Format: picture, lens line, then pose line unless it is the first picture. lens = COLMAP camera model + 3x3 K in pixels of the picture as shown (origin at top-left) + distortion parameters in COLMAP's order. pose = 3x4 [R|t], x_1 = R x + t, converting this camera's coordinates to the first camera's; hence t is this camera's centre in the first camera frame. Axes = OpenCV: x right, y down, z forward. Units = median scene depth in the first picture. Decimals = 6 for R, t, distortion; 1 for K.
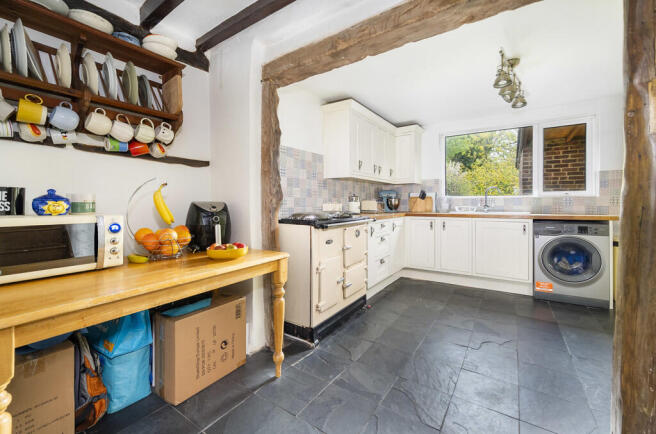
lens RADIAL K [[268.7, 0, 327.5], [0, 268.7, 204.8], [0, 0, 1]] dist [0.001428, -0.000051]
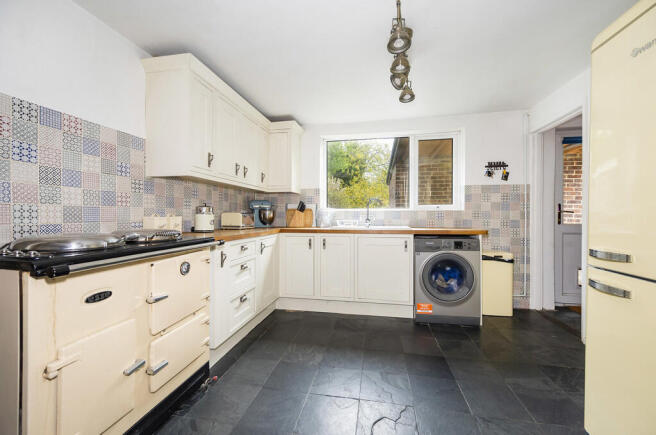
lens RADIAL K [[268.7, 0, 328.3], [0, 268.7, 216.8], [0, 0, 1]] dist [0.001428, -0.000051]
pose [[0.915662, 0.002356, 0.401942, 0.124716], [-0.001051, 0.999993, -0.003466, -0.002237], [-0.401947, 0.002752, 0.915659, 0.265237]]
